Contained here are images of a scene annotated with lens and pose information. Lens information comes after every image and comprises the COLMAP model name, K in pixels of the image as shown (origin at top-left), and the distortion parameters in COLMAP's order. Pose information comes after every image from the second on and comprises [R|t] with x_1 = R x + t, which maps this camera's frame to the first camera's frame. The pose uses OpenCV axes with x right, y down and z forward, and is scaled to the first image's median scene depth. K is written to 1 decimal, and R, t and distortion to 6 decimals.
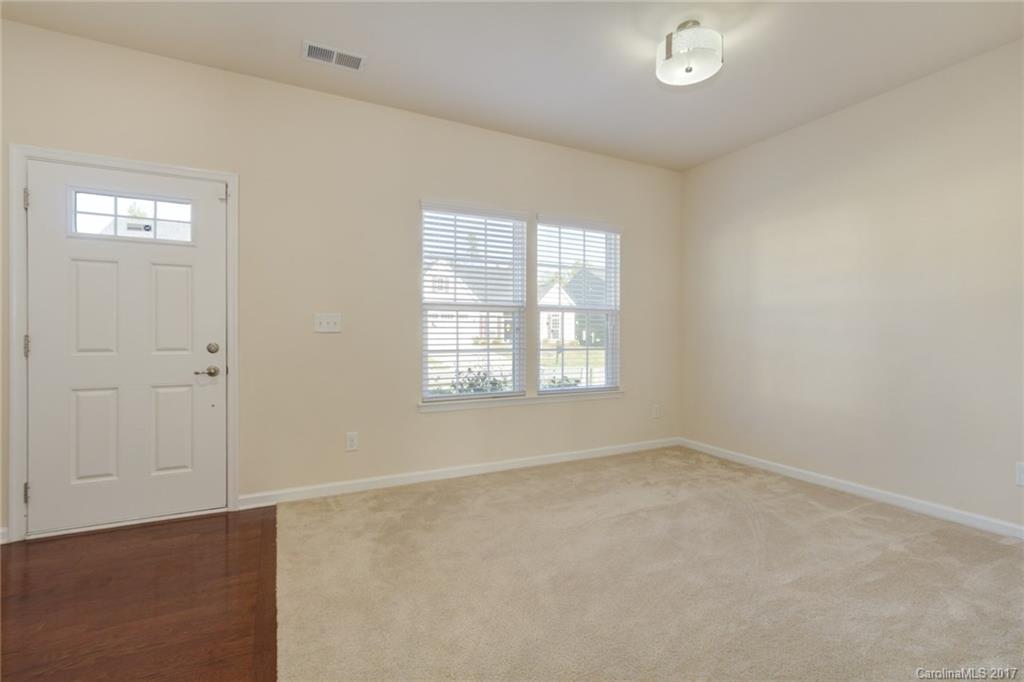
lens RADIAL K [[475.9, 0, 518.0], [0, 475.9, 336.0], [0, 0, 1]] dist [0.001716, 0.000559]
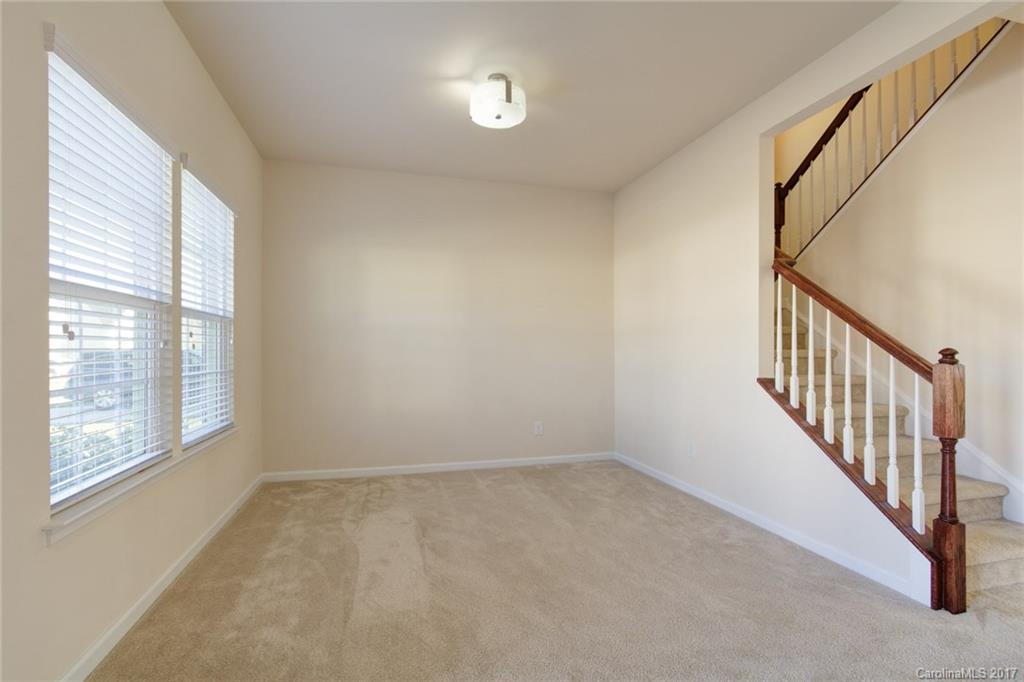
lens RADIAL K [[475.9, 0, 517.9], [0, 475.9, 348.2], [0, 0, 1]] dist [0.001716, 0.000559]
pose [[0.196983, 0.002387, 0.980404, -0.530741], [-0.003253, 0.999993, -0.001781, -0.007842], [-0.980401, -0.002839, 0.196990, 0.531335]]
